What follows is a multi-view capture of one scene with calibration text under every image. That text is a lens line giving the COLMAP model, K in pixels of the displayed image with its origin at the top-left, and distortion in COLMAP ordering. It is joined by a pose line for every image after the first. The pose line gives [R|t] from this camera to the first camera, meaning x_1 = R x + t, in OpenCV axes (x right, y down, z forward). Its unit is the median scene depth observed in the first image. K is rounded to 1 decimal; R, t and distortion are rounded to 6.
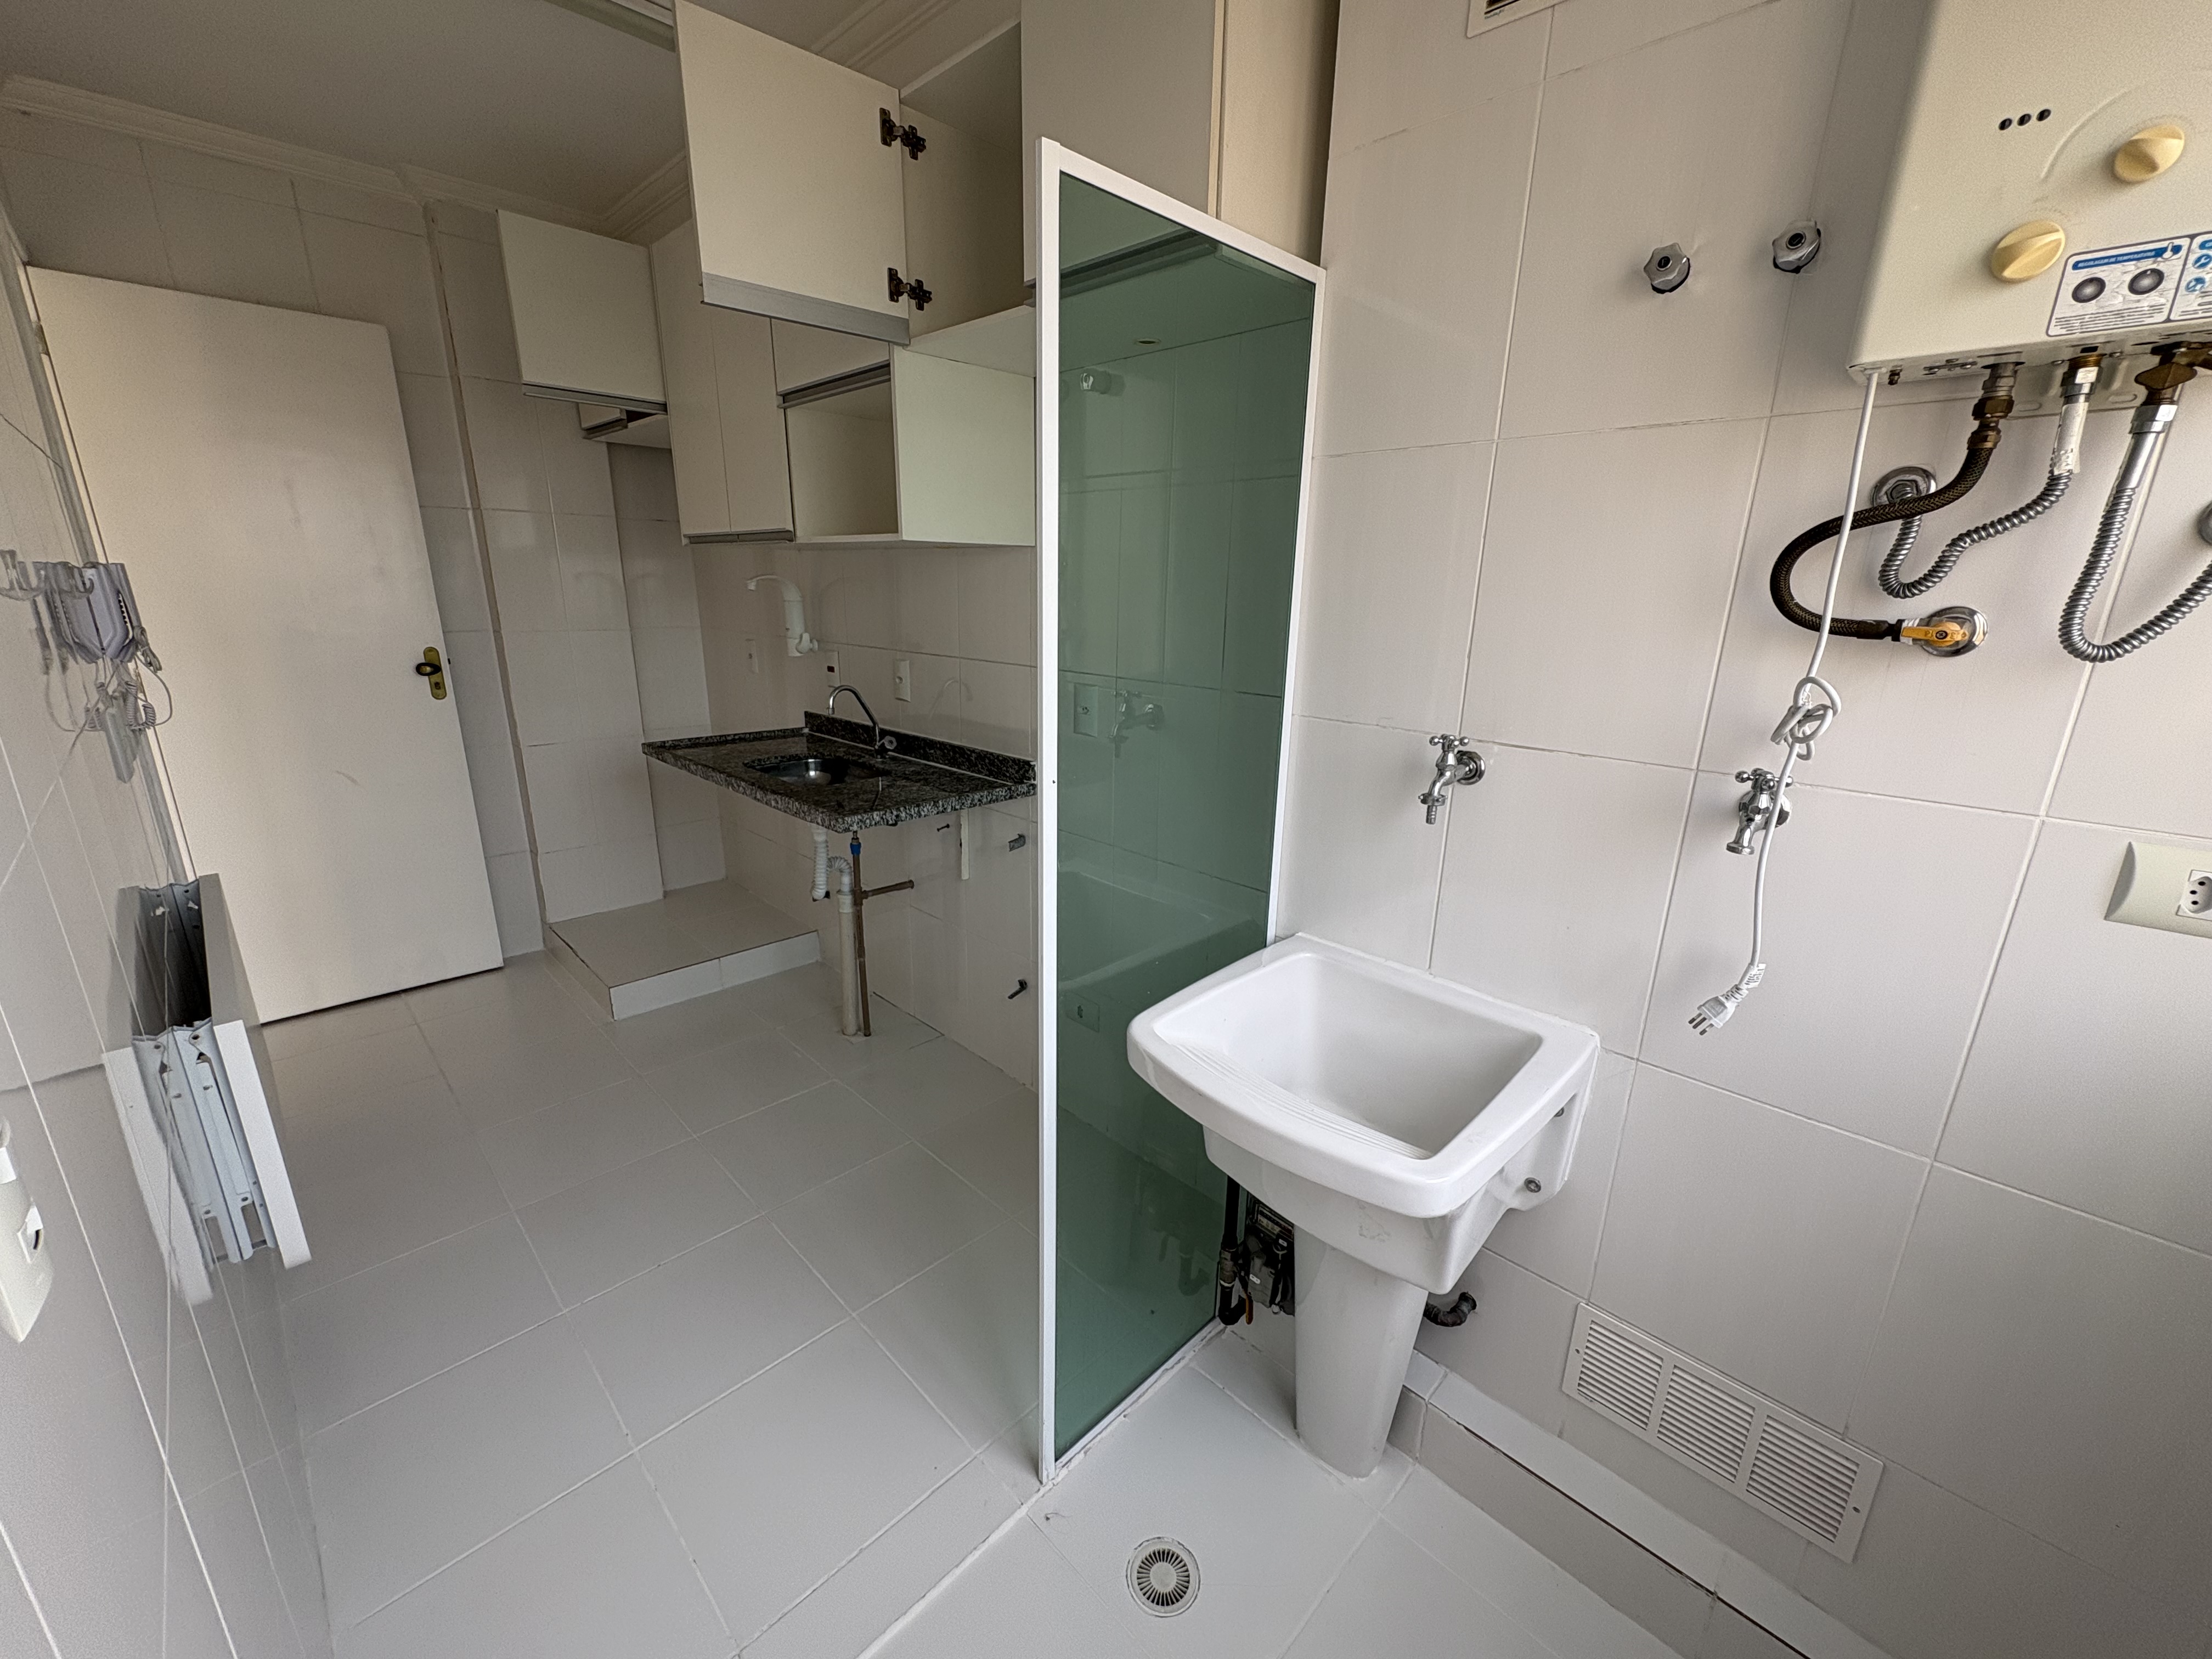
lens RADIAL K [[880.5, 0, 1101.9], [0, 880.5, 828.0], [0, 0, 1]] dist [0.002524, -0.000380]
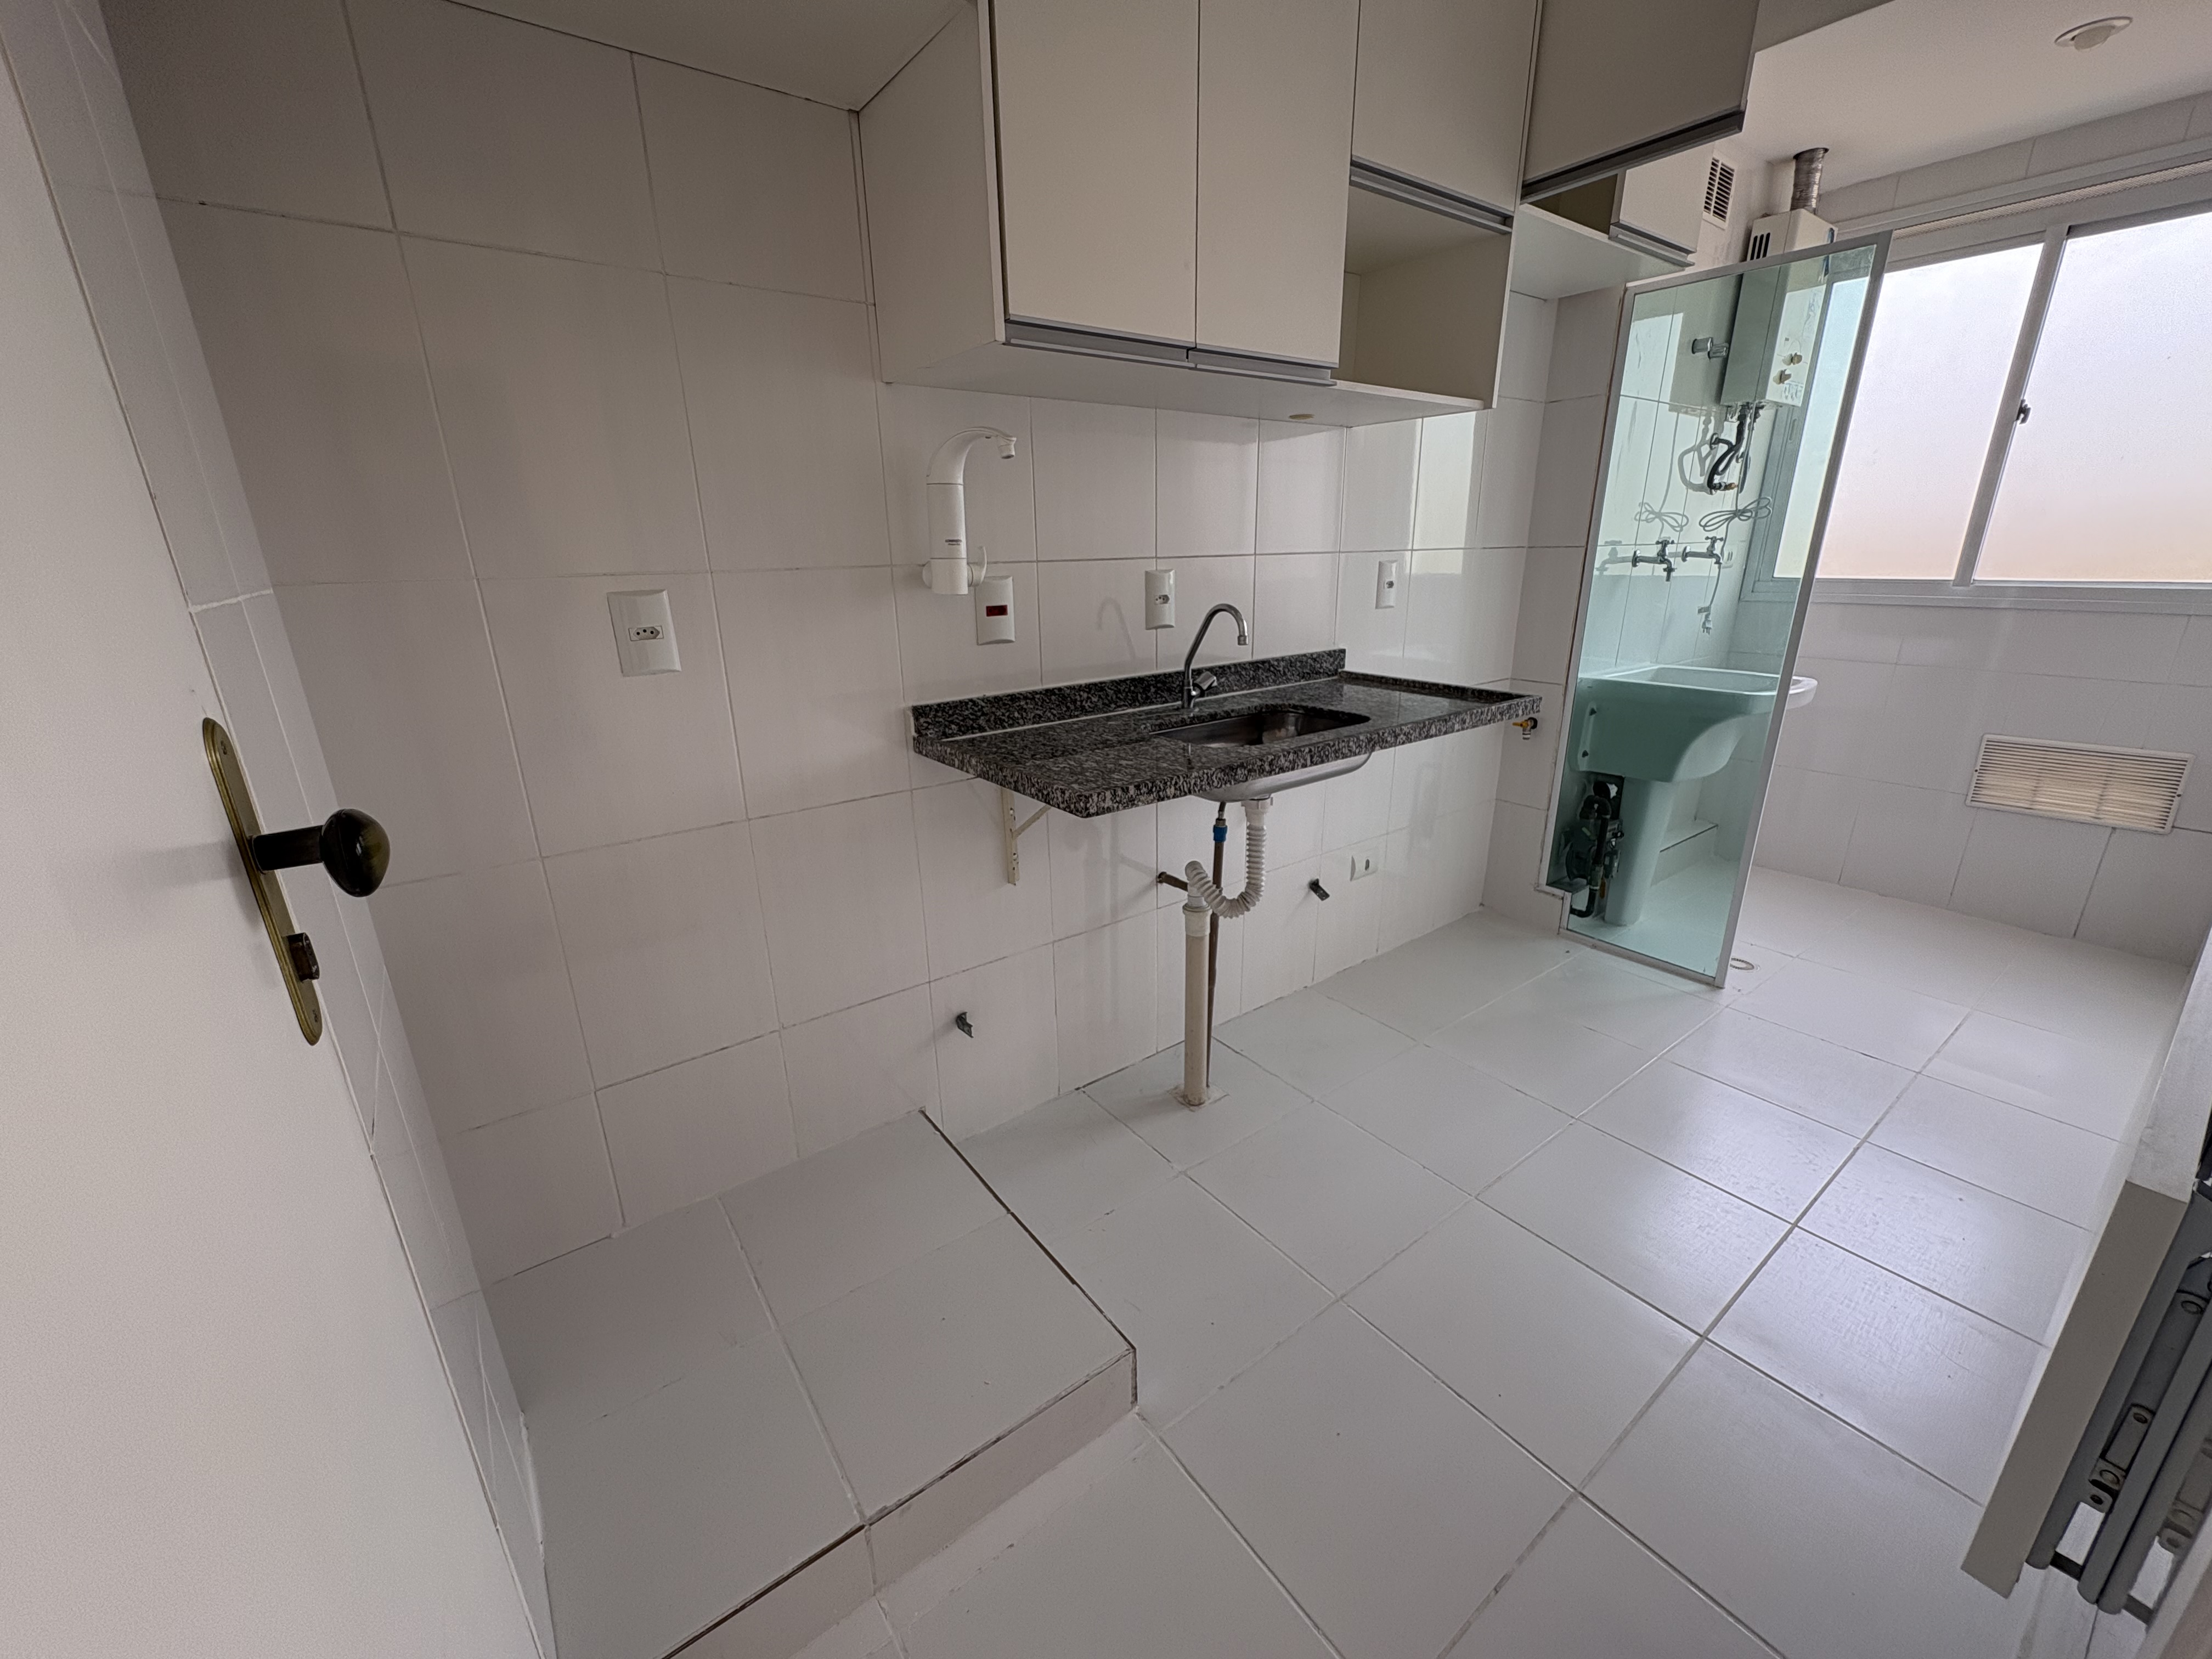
lens RADIAL K [[880.5, 0, 1101.9], [0, 880.5, 828.0], [0, 0, 1]] dist [0.002524, -0.000380]
pose [[0.149691, -0.323164, 0.934429, -0.994709], [0.286441, 0.918723, 0.271846, -0.210945], [-0.946332, 0.226966, 0.230092, 0.943282]]
